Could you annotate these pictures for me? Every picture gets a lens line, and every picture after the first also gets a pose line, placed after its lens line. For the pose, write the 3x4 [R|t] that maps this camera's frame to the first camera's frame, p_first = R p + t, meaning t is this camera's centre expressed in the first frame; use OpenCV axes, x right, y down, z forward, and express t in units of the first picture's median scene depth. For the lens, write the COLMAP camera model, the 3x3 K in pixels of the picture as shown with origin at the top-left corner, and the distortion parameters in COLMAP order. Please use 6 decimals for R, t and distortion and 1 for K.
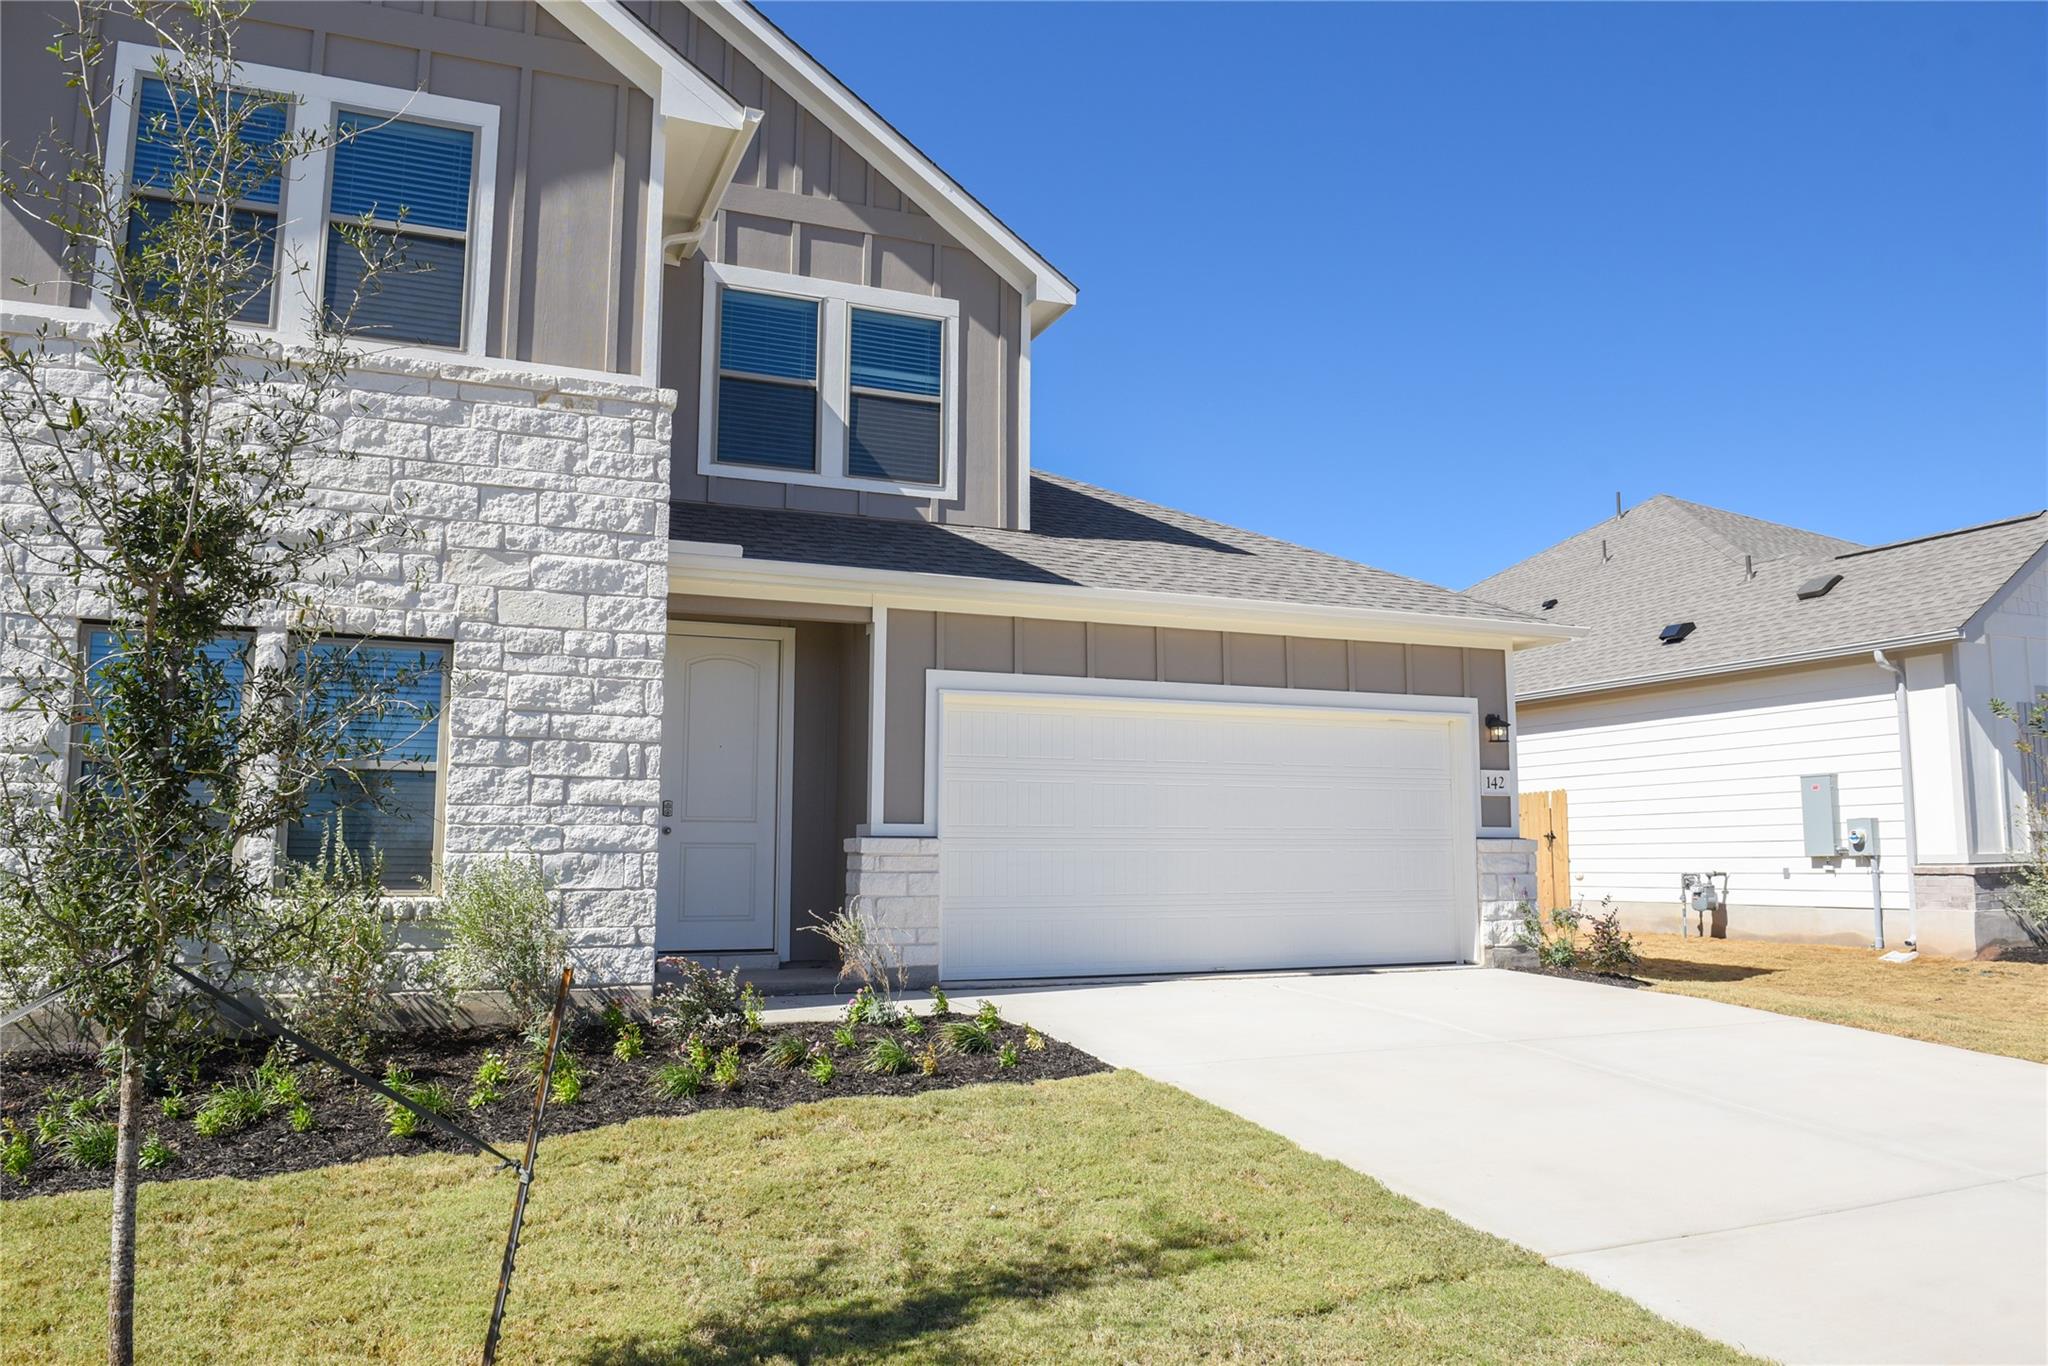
lens RADIAL K [[1470.3, 0, 1035.0], [0, 1470.3, 682.3], [0, 0, 1]] dist [-0.048745, -0.006082]
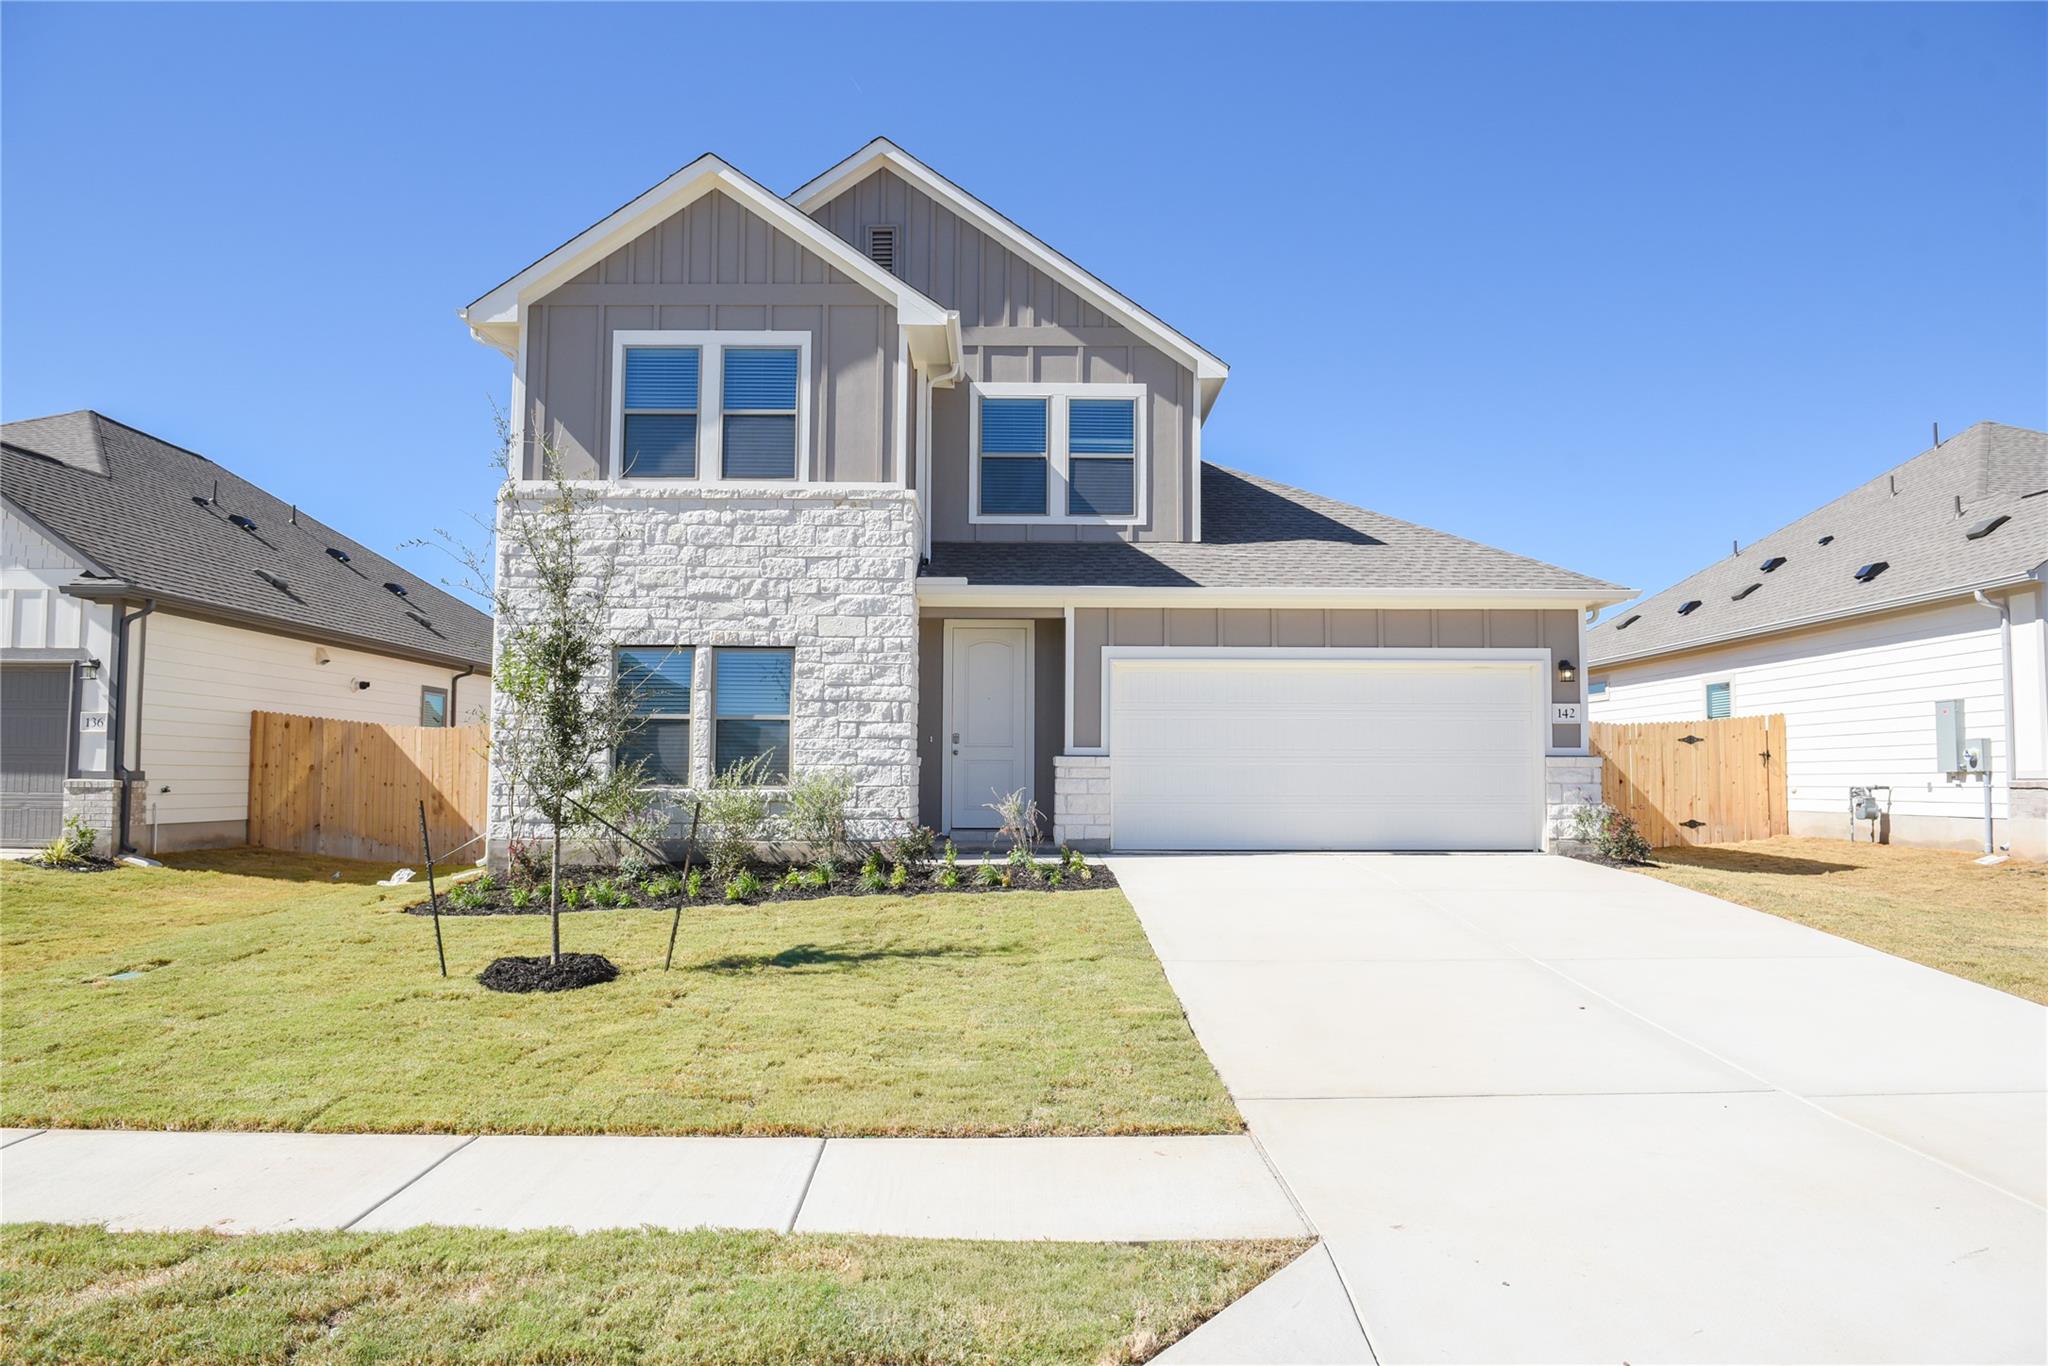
lens RADIAL K [[1470.3, 0, 1035.0], [0, 1470.3, 682.3], [0, 0, 1]] dist [-0.048745, -0.006082]
pose [[0.920100, -0.021691, -0.391083, 0.459445], [0.042365, 0.998119, 0.044313, -0.042108], [0.389386, -0.057341, 0.919288, -0.432651]]
